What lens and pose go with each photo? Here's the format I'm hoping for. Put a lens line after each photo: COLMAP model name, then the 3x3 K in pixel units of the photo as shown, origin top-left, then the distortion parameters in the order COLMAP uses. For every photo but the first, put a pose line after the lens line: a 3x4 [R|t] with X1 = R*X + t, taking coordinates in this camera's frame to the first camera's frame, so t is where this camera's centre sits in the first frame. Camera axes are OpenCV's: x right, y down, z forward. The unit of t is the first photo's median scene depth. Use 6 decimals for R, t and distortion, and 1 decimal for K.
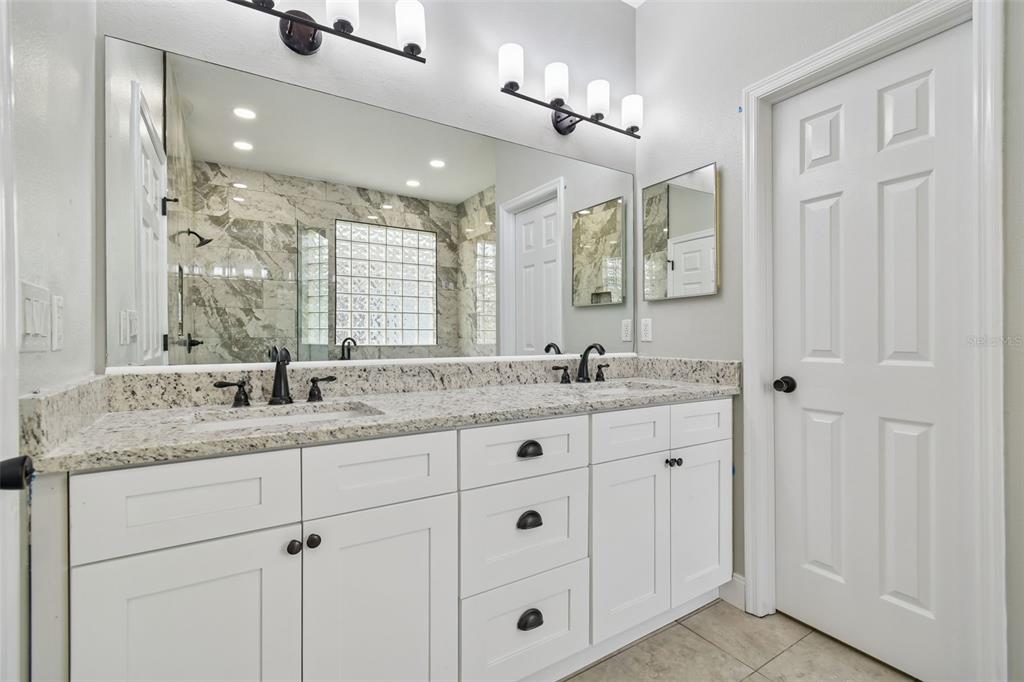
lens RADIAL K [[453.0, 0, 509.8], [0, 453.0, 342.3], [0, 0, 1]] dist [-0.000919, 0.000676]
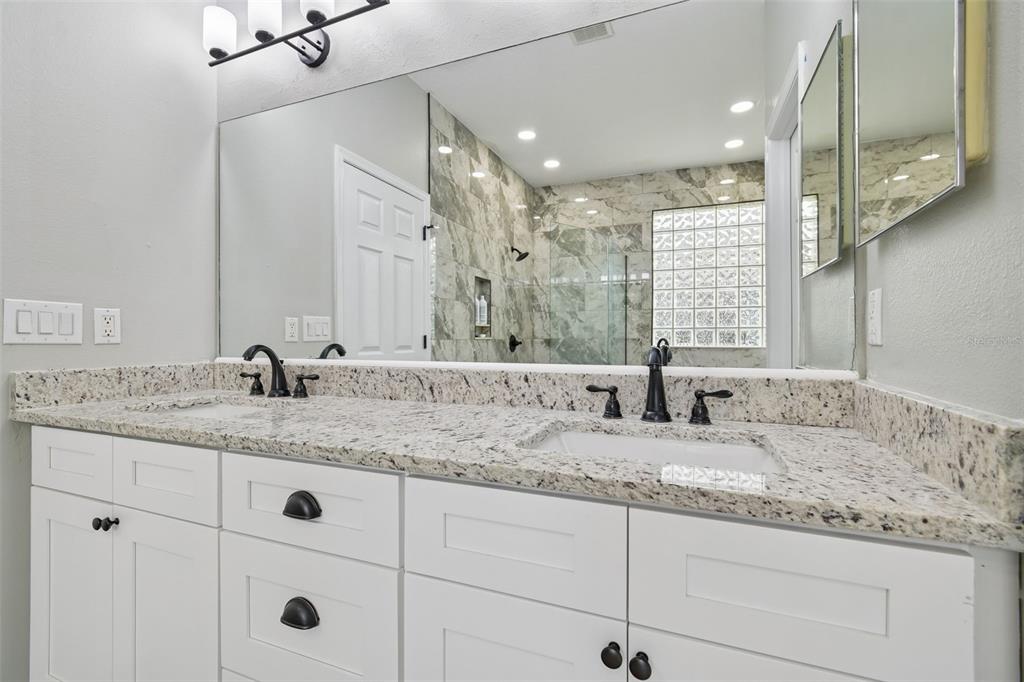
lens RADIAL K [[453.0, 0, 508.0], [0, 453.0, 341.6], [0, 0, 1]] dist [-0.000919, 0.000676]
pose [[0.596992, 0.006887, -0.802218, 0.473749], [-0.011074, 0.999939, 0.000343, -0.002032], [0.802171, 0.008679, 0.597031, 0.536414]]
